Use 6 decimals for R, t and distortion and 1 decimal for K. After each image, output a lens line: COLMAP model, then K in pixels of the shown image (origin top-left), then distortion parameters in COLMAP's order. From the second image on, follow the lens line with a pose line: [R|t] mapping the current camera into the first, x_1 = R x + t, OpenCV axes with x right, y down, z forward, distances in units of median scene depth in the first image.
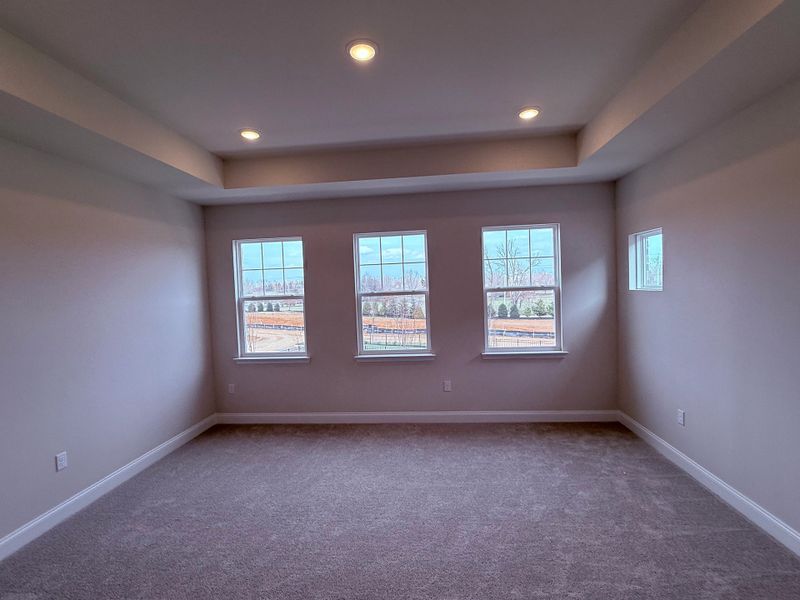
lens RADIAL K [[362.9, 0, 400.0], [0, 362.9, 300.0], [0, 0, 1]] dist [0.000769, -0.000296]
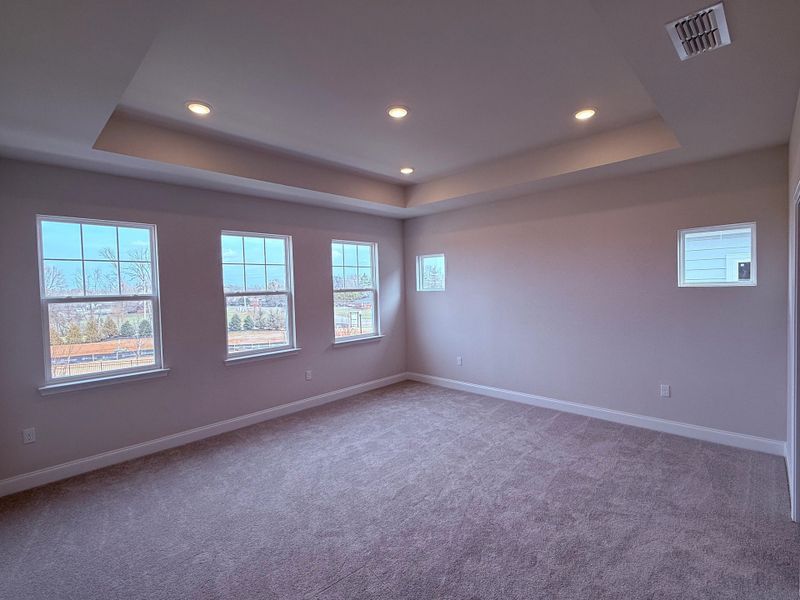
lens RADIAL K [[362.9, 0, 400.0], [0, 362.9, 300.0], [0, 0, 1]] dist [0.000769, -0.000296]
pose [[0.646941, -0.011080, 0.762459, -0.579546], [0.026553, 0.999615, -0.008004, 0.020172], [-0.762077, 0.025423, 0.646987, 0.047508]]
